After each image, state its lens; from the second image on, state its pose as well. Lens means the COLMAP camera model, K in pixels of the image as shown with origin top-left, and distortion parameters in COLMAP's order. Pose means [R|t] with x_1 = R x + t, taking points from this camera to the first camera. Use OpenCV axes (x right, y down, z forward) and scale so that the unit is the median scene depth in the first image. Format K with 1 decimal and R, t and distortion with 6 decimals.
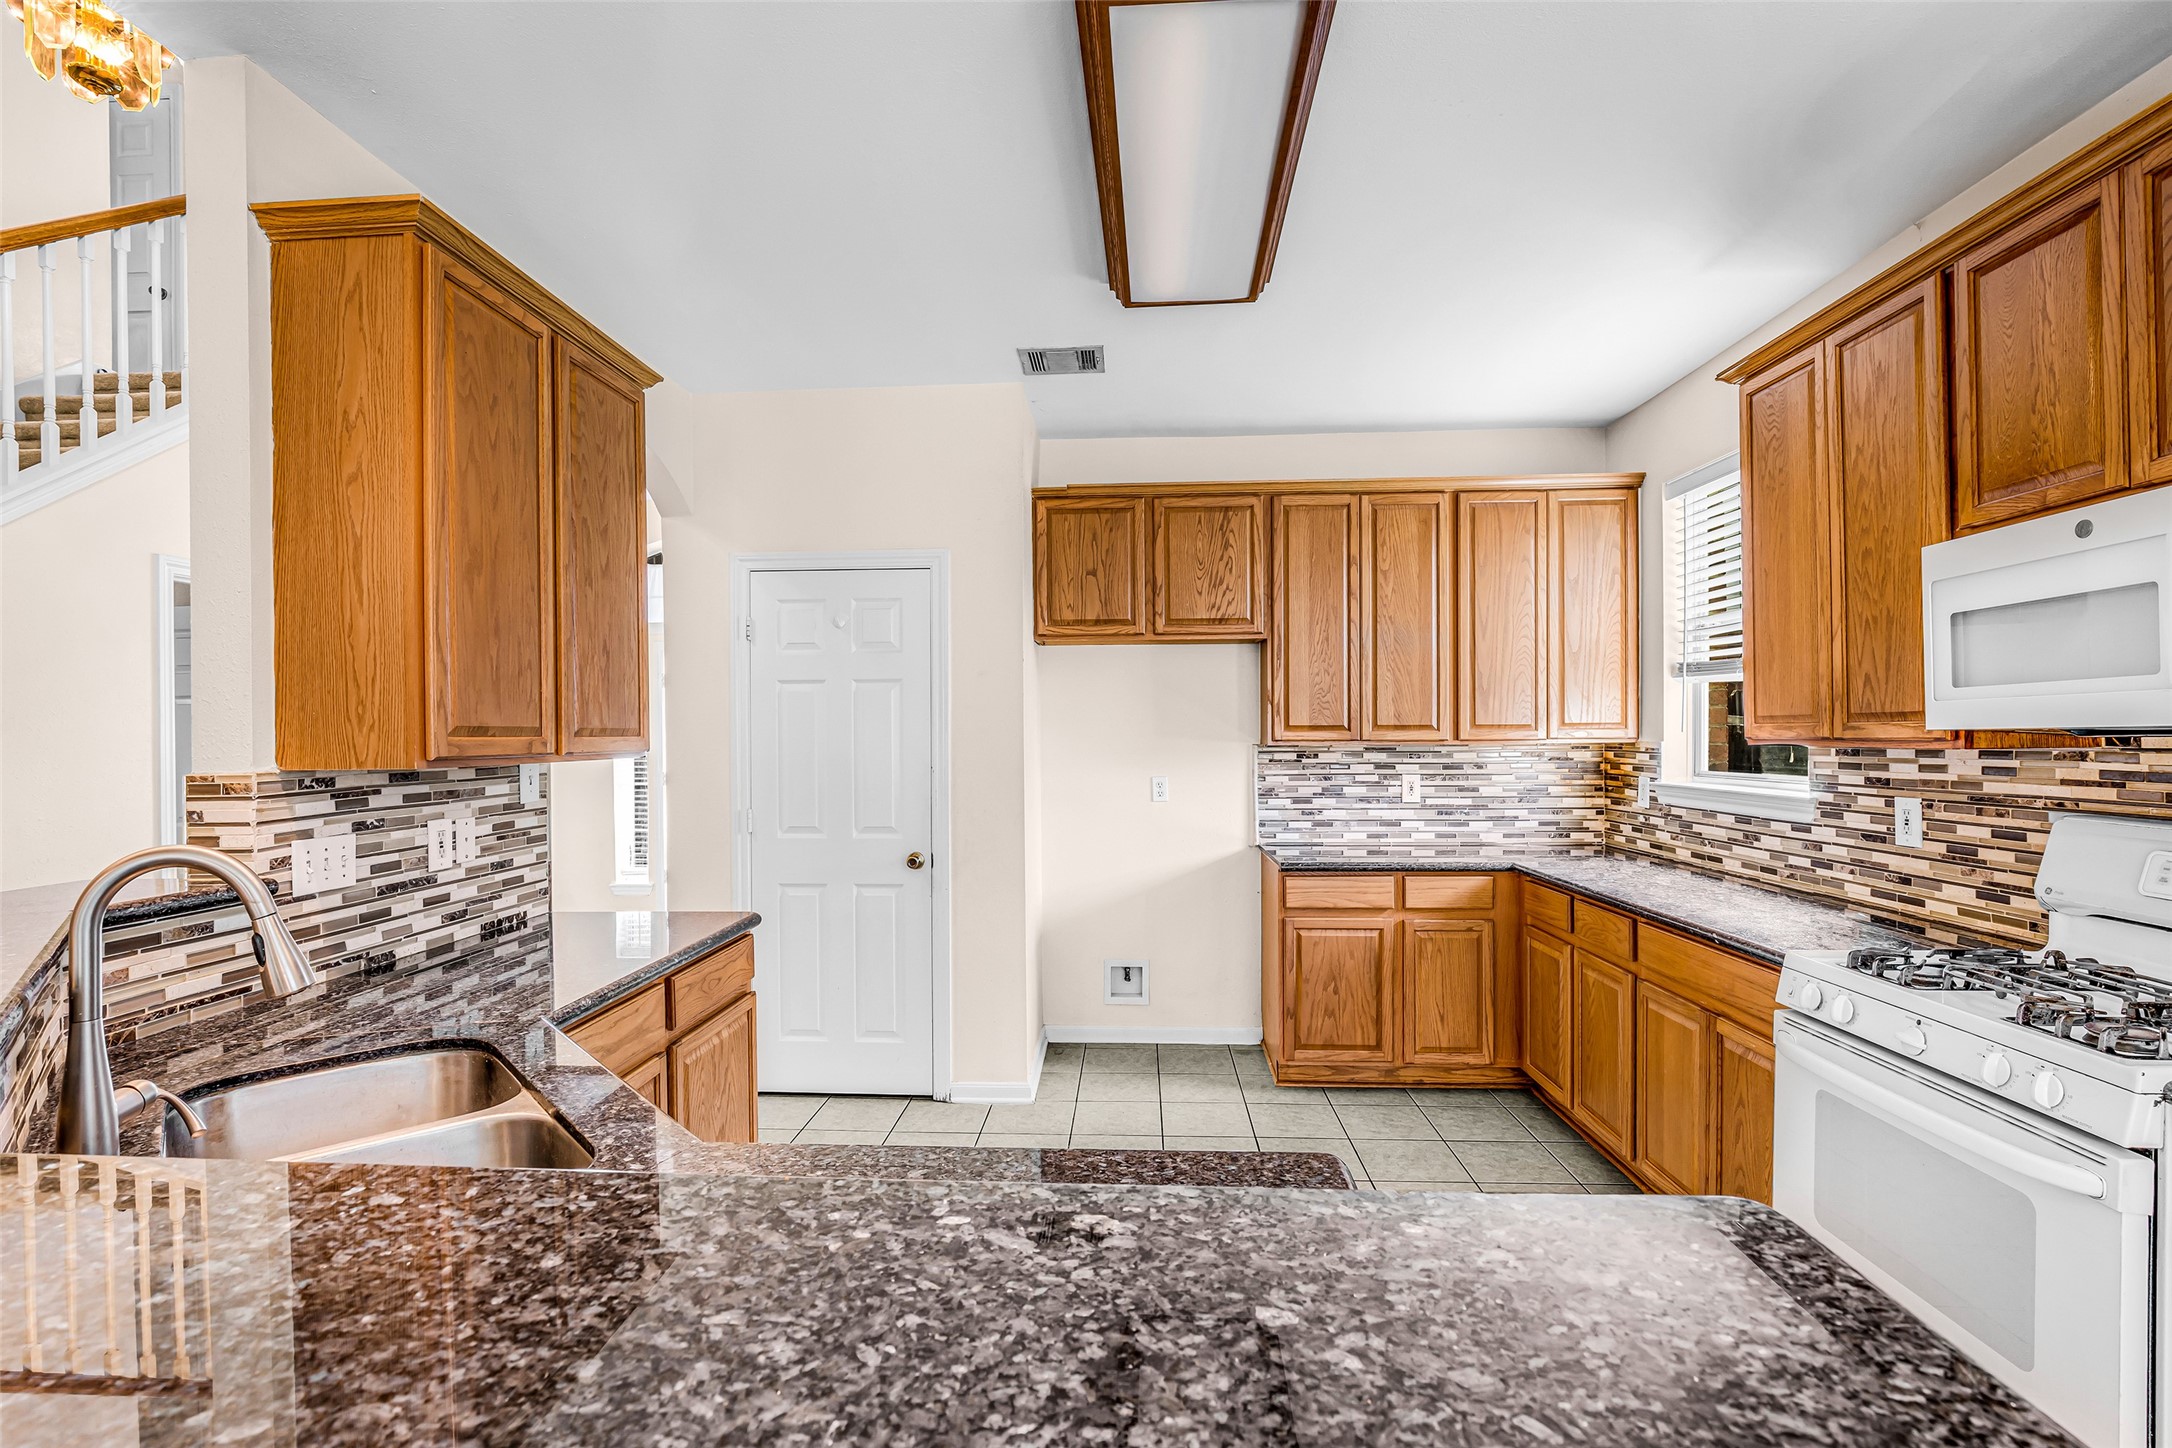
lens RADIAL K [[994.9, 0, 1080.7], [0, 994.9, 753.0], [0, 0, 1]] dist [-0.012870, 0.000892]
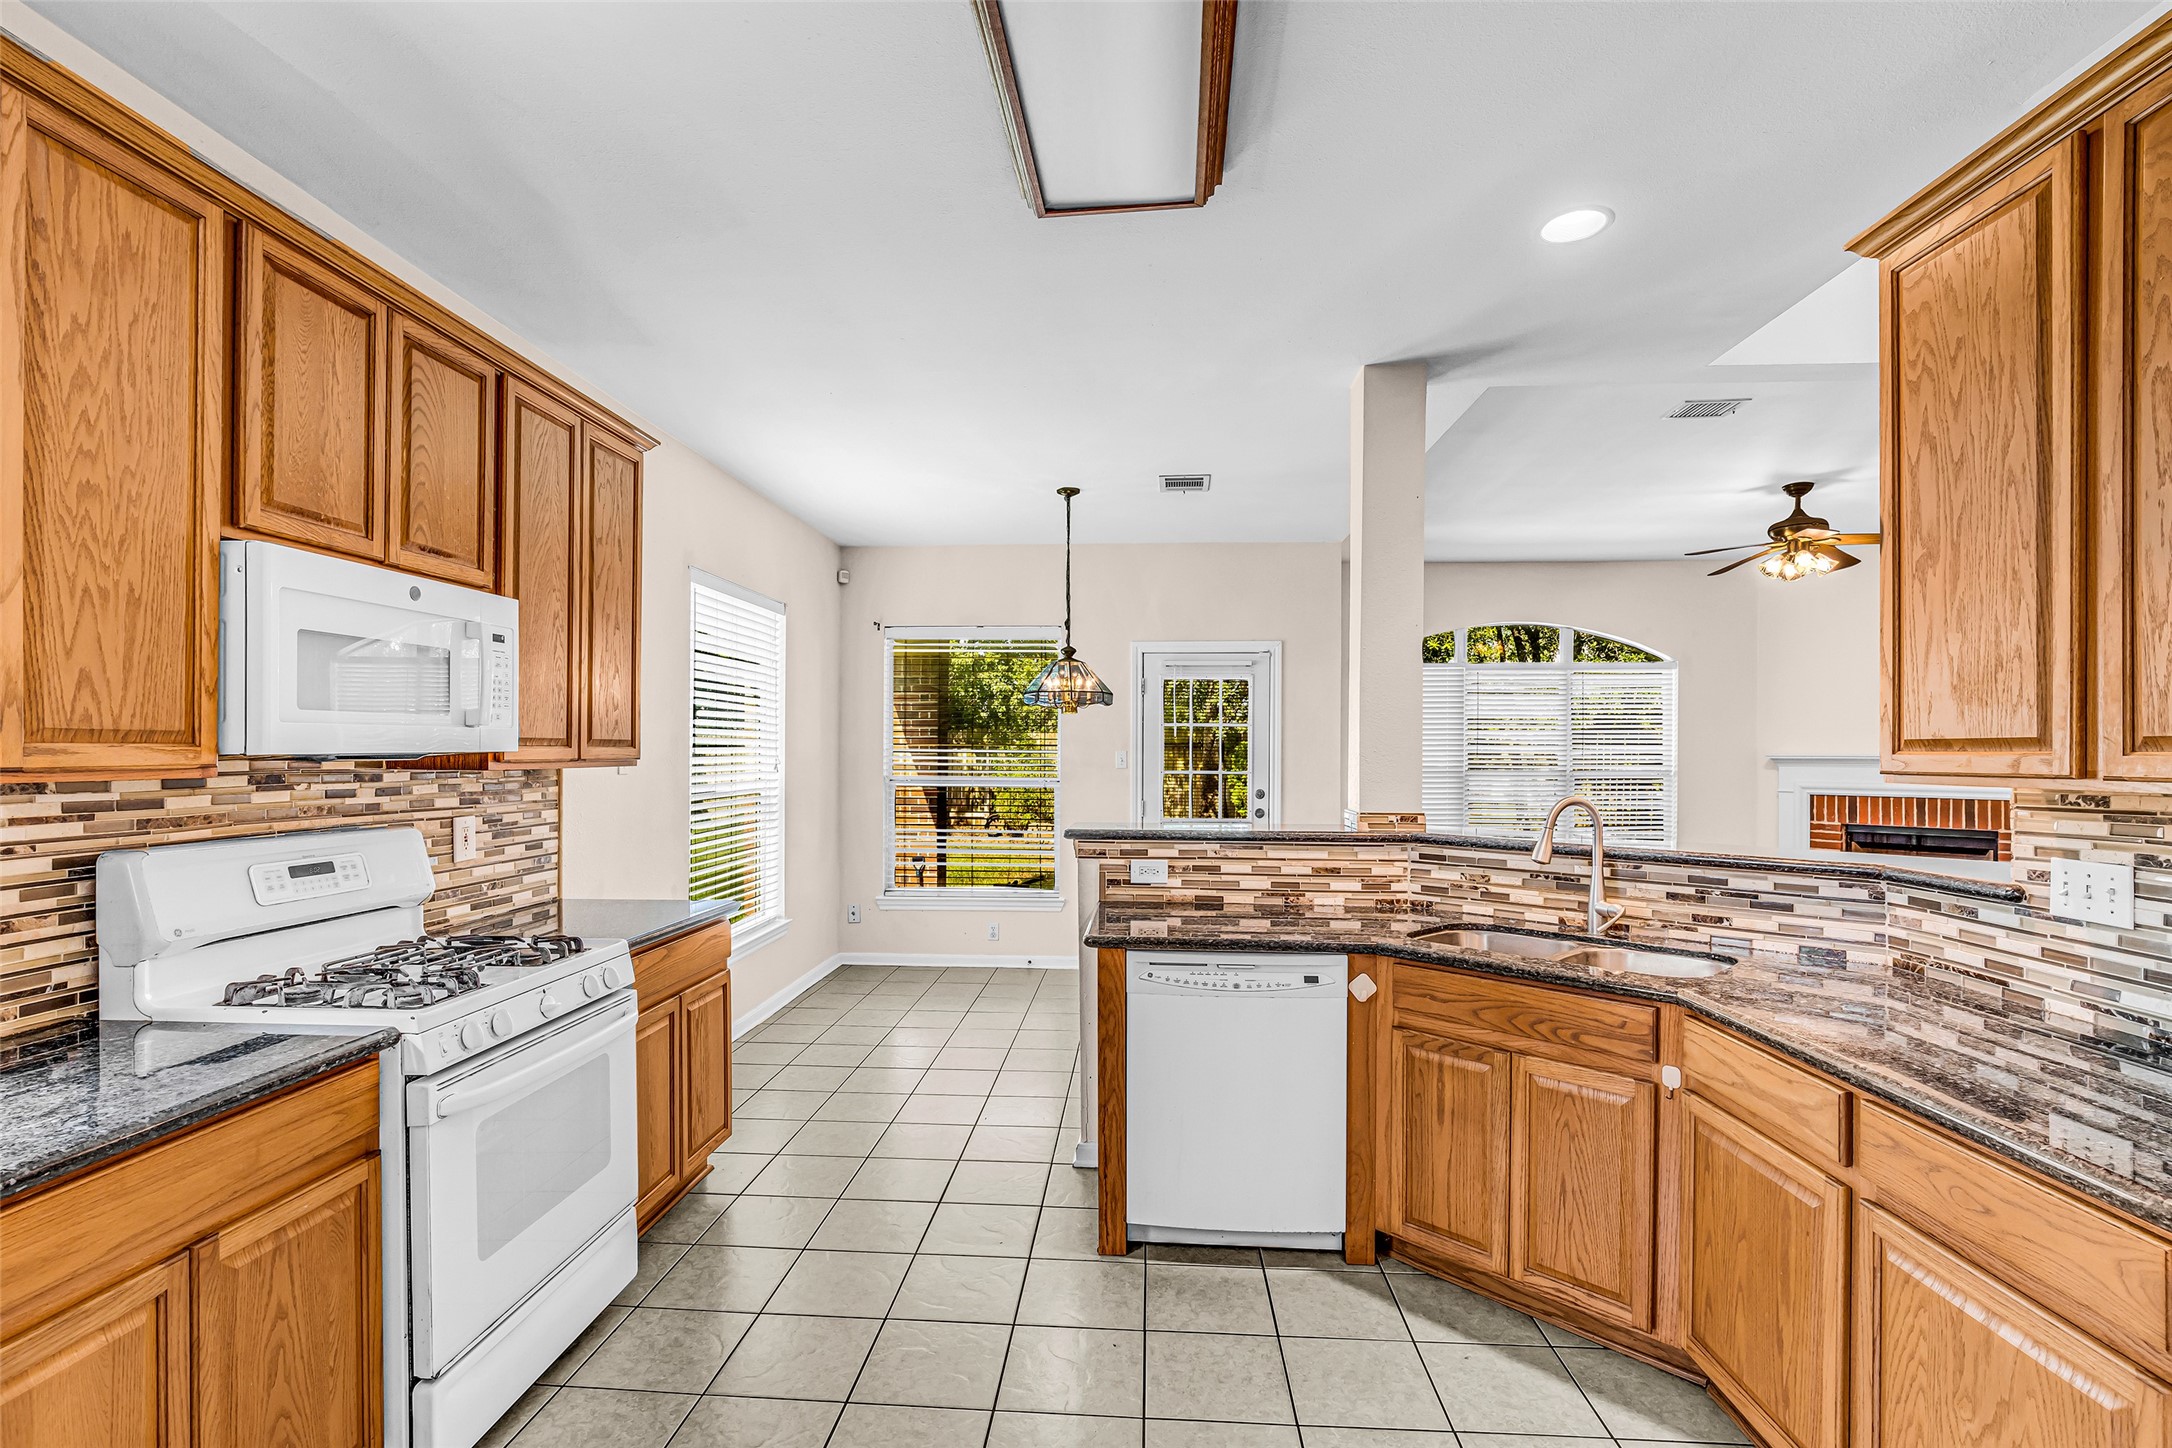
lens RADIAL K [[994.9, 0, 1080.7], [0, 994.9, 753.0], [0, 0, 1]] dist [-0.012870, 0.000892]
pose [[-0.999934, 0.007065, 0.009026, 0.102305], [0.007241, 0.999782, 0.019562, -0.027079], [-0.008886, 0.019627, -0.999768, 1.368451]]
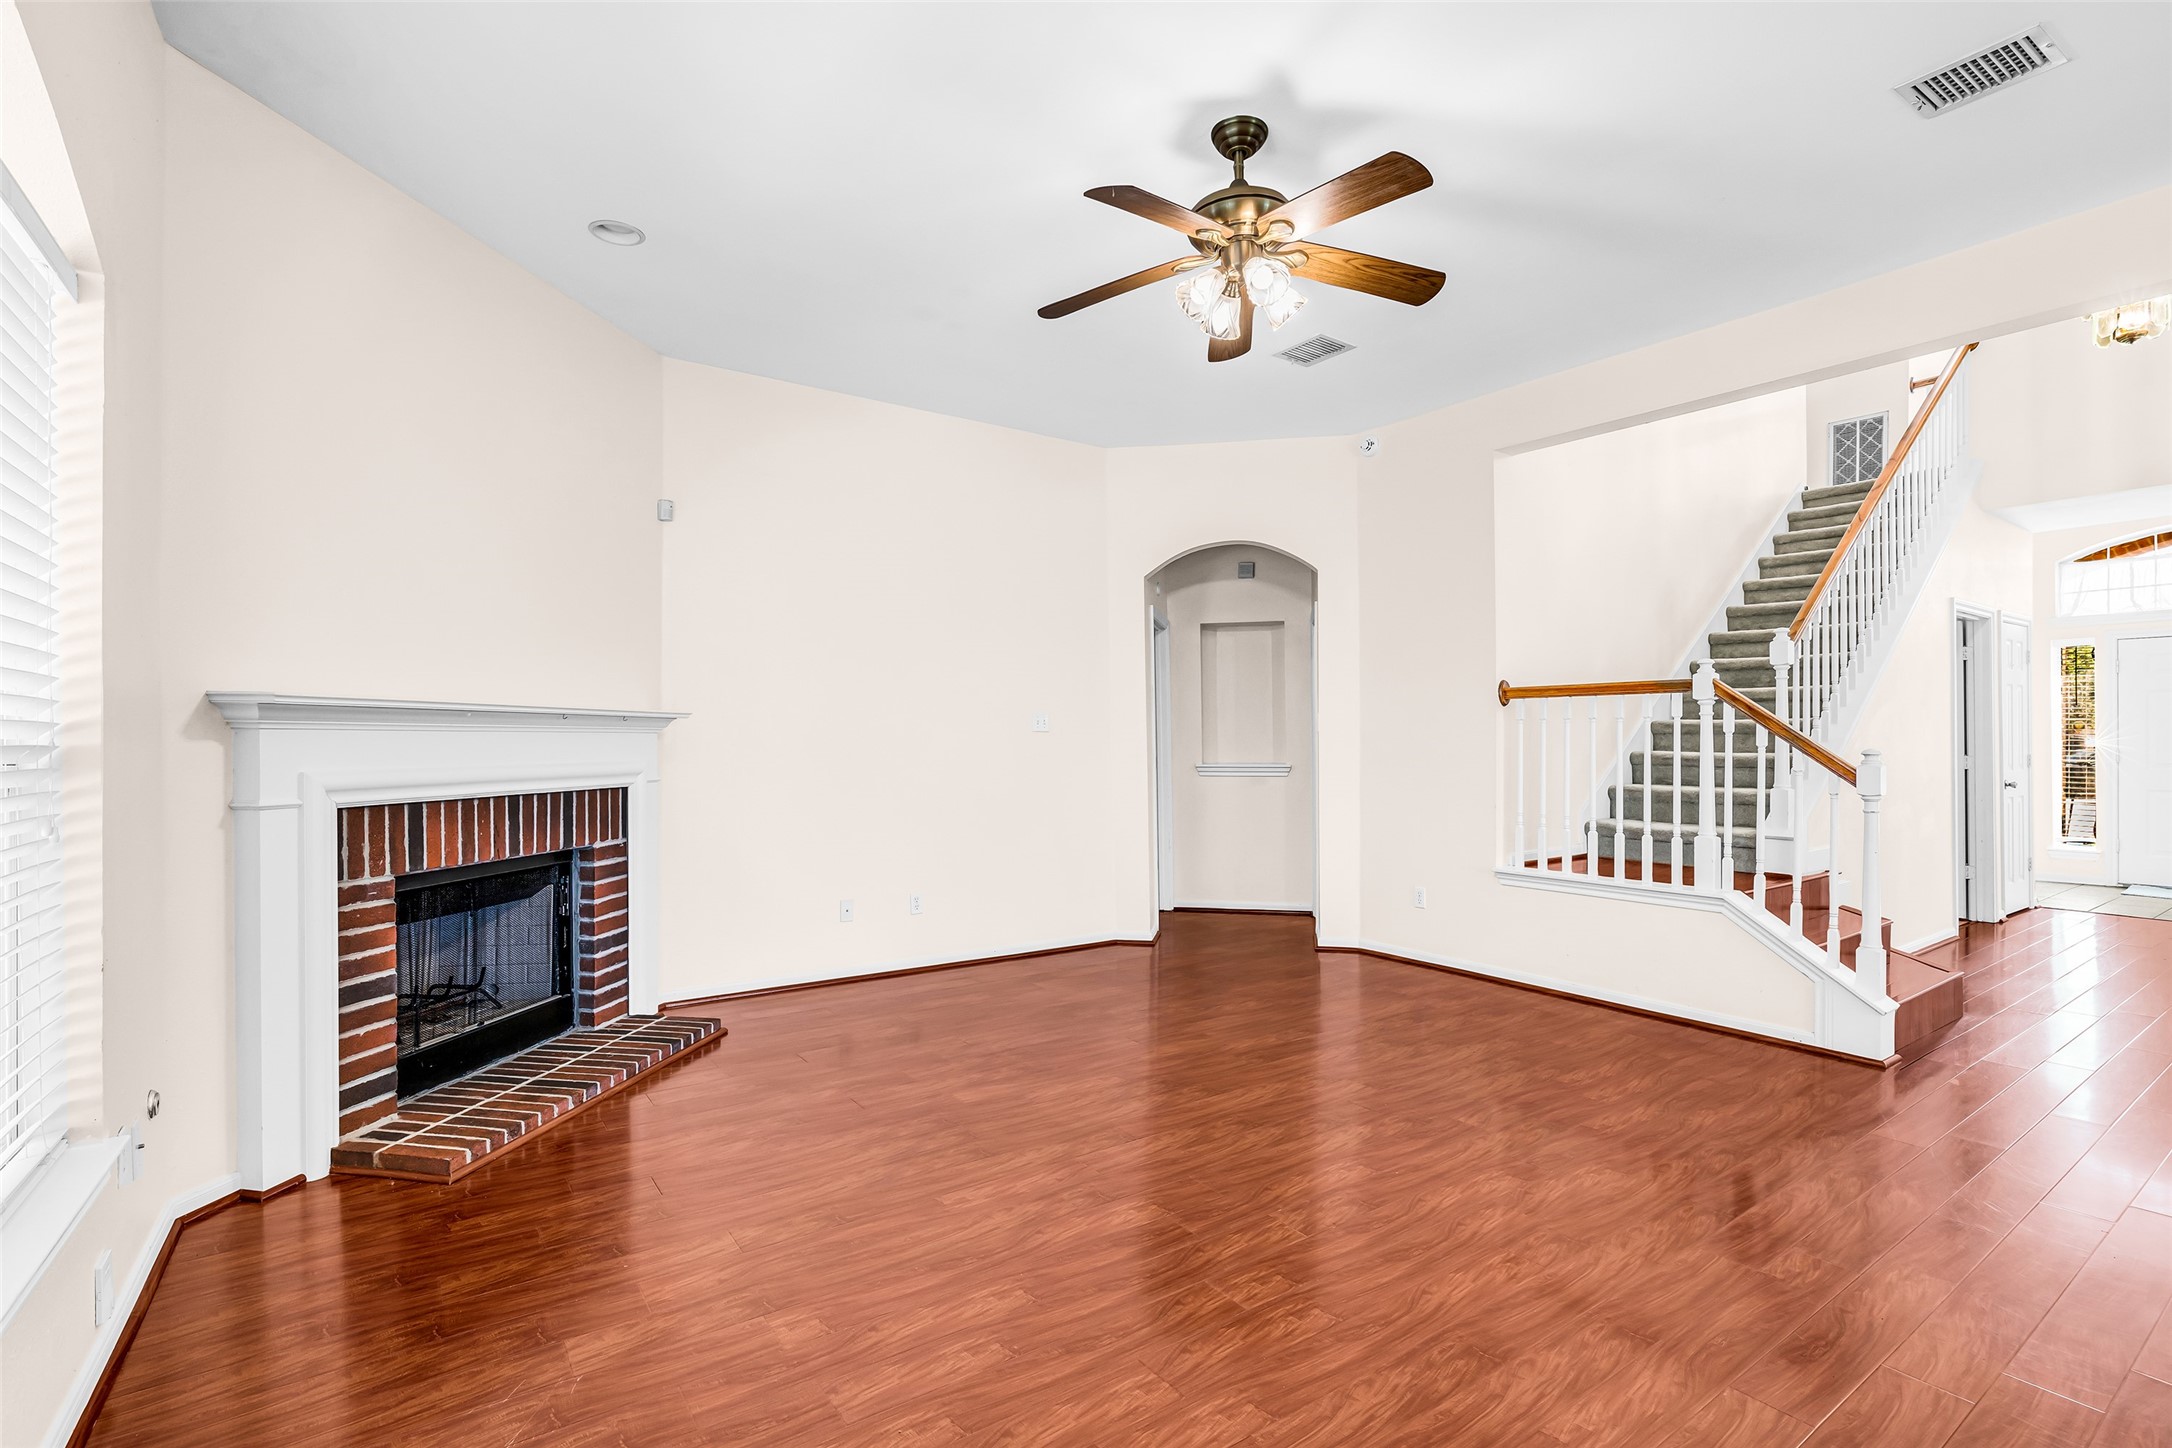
lens RADIAL K [[997.0, 0, 1076.9], [0, 997.0, 736.1], [0, 0, 1]] dist [-0.015783, -0.000027]
pose [[0.609023, 0.005156, -0.793136, -0.700177], [-0.017577, 0.999821, -0.006997, 0.082773], [0.792958, 0.018202, 0.609005, -1.491838]]
